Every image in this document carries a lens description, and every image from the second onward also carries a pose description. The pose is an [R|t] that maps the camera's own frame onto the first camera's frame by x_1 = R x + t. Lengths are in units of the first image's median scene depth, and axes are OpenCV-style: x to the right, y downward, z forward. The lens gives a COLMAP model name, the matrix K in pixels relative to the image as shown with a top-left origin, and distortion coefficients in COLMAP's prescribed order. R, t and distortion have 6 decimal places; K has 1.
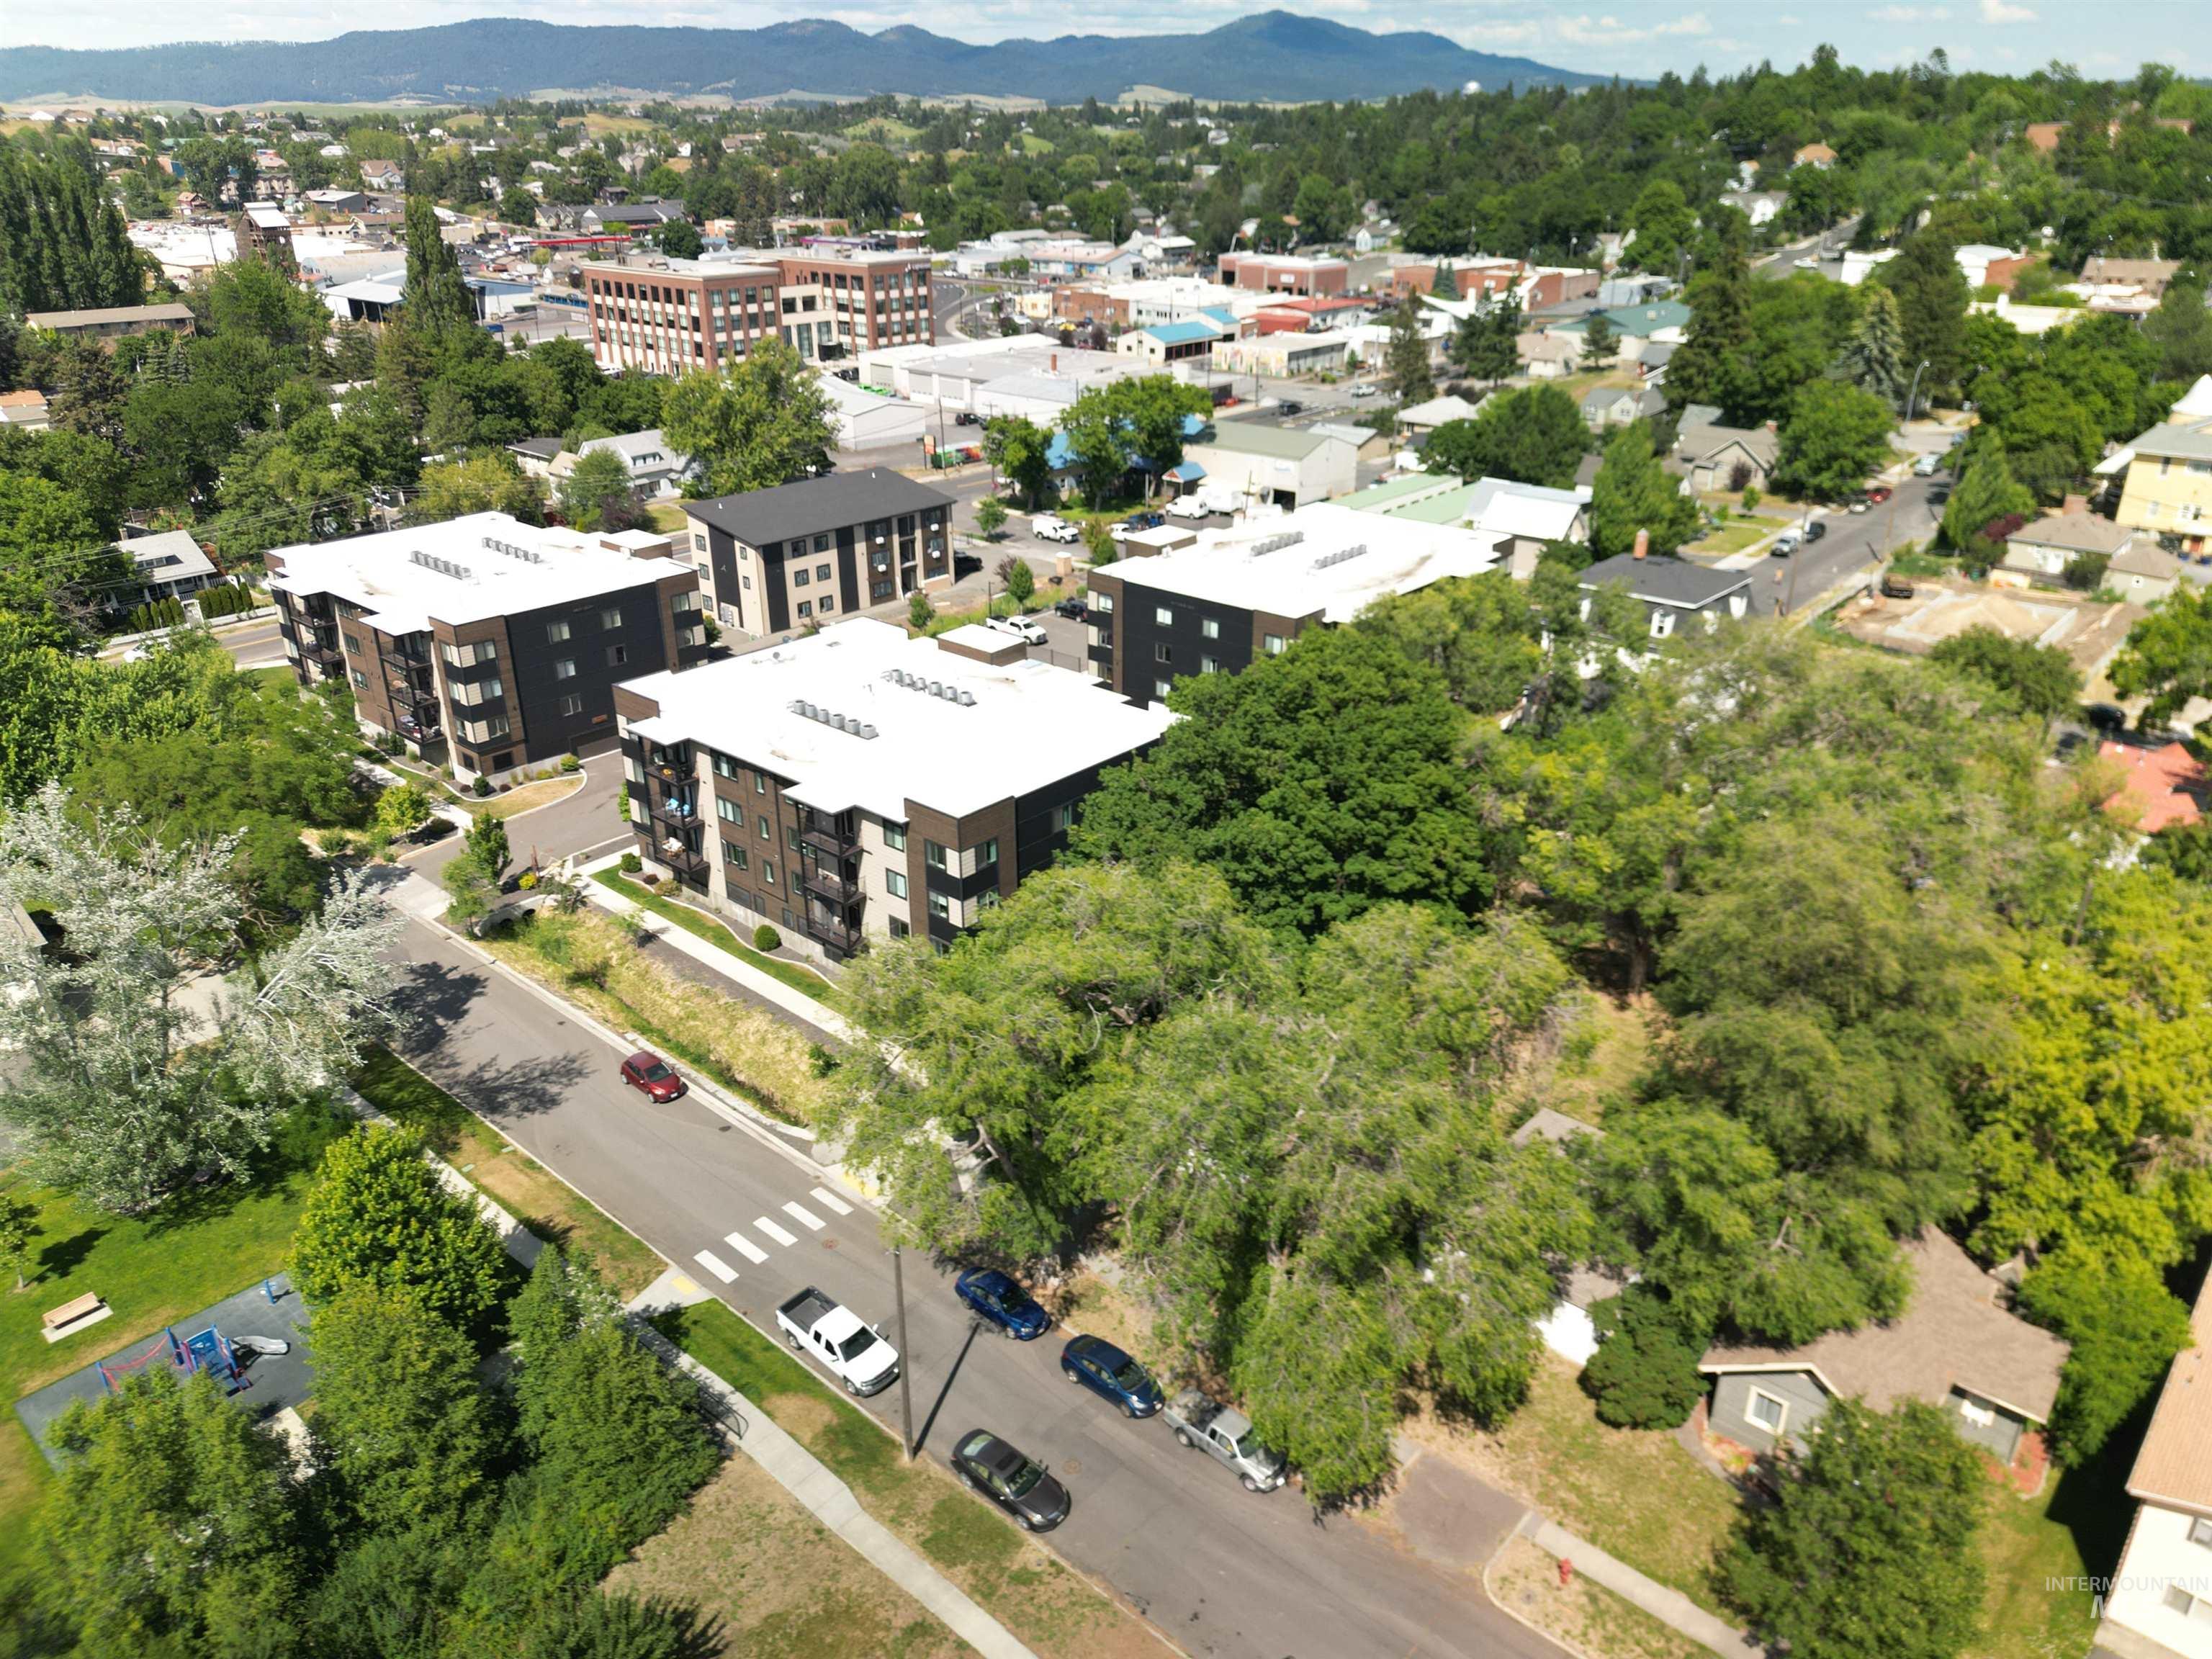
lens RADIAL K [[1558.3, 0, 1066.9], [0, 1558.3, 885.8], [0, 0, 1]] dist [0.047167, -0.042282]
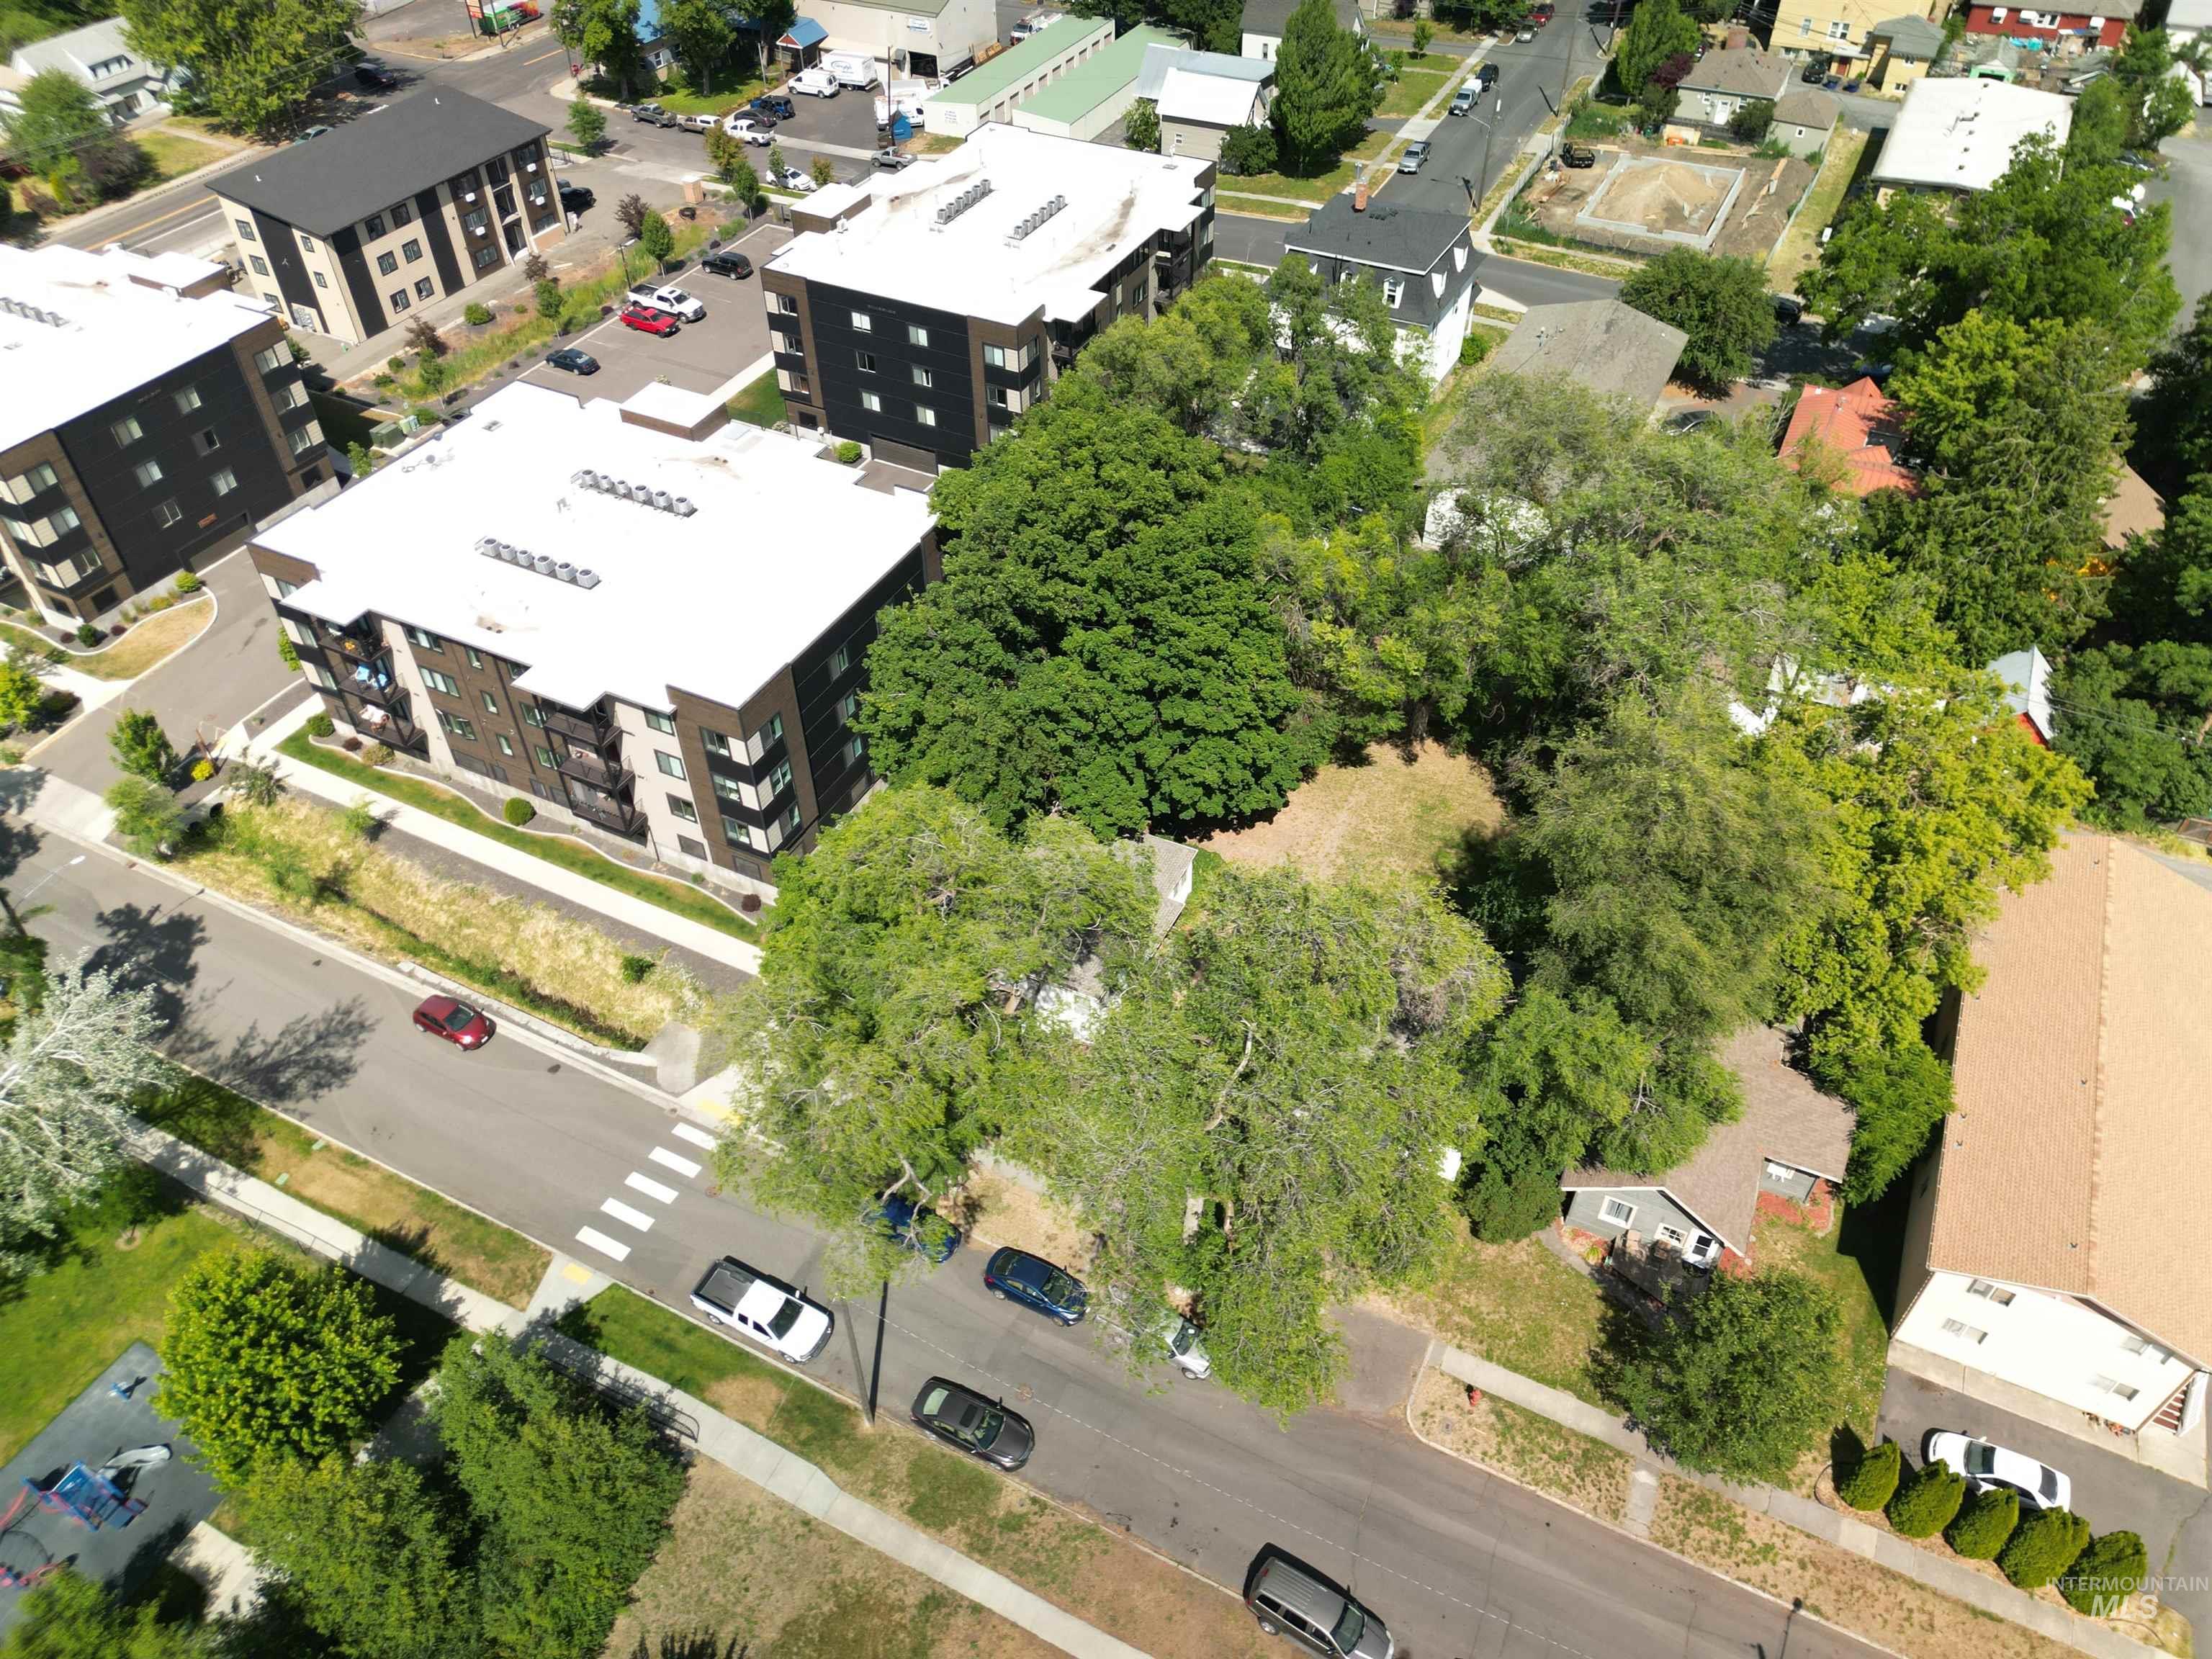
lens RADIAL K [[1558.3, 0, 1084.8], [0, 1558.3, 872.4], [0, 0, 1]] dist [0.047167, -0.042282]
pose [[0.962372, -0.193785, 0.190490, -0.057231], [0.125470, 0.938710, 0.321061, -0.186515], [-0.241032, -0.285080, 0.927703, 0.066755]]
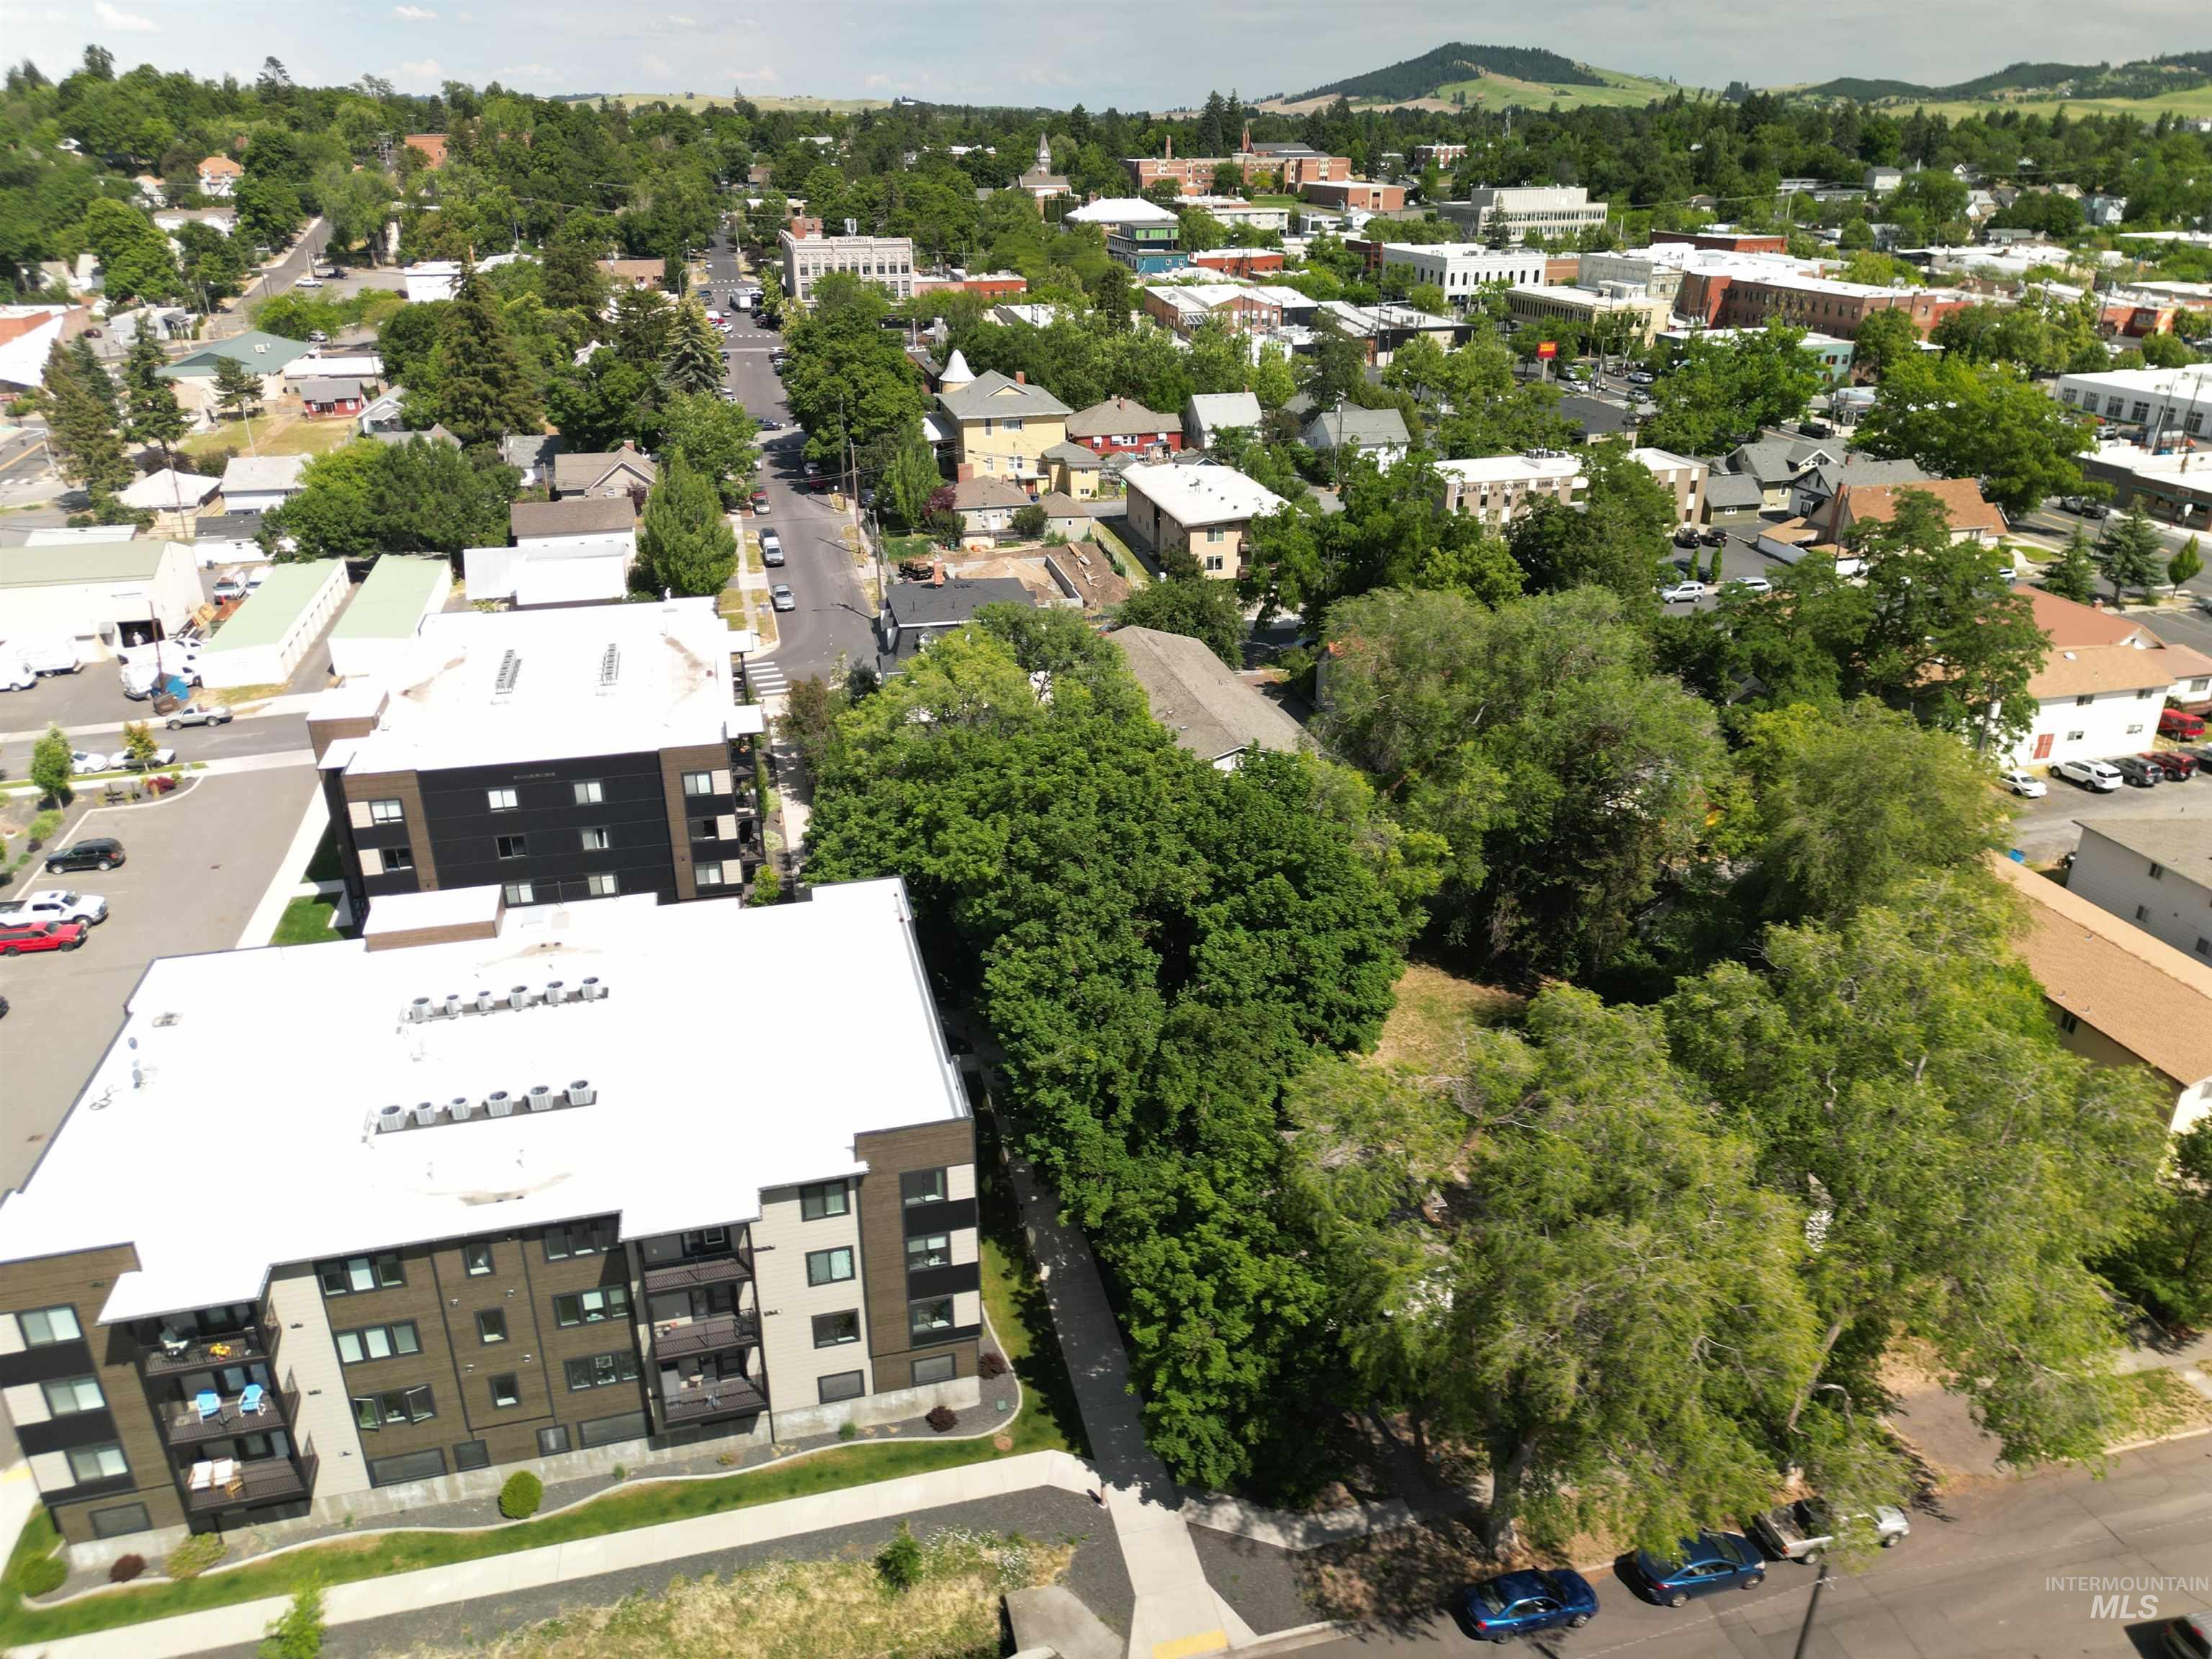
lens RADIAL K [[1558.3, 0, 1067.9], [0, 1558.3, 874.6], [0, 0, 1]] dist [0.047167, -0.042282]
pose [[0.548438, -0.355058, 0.757066, -0.451972], [0.365970, 0.915978, 0.164468, -0.205463], [-0.751852, 0.186863, 0.632298, 0.430556]]
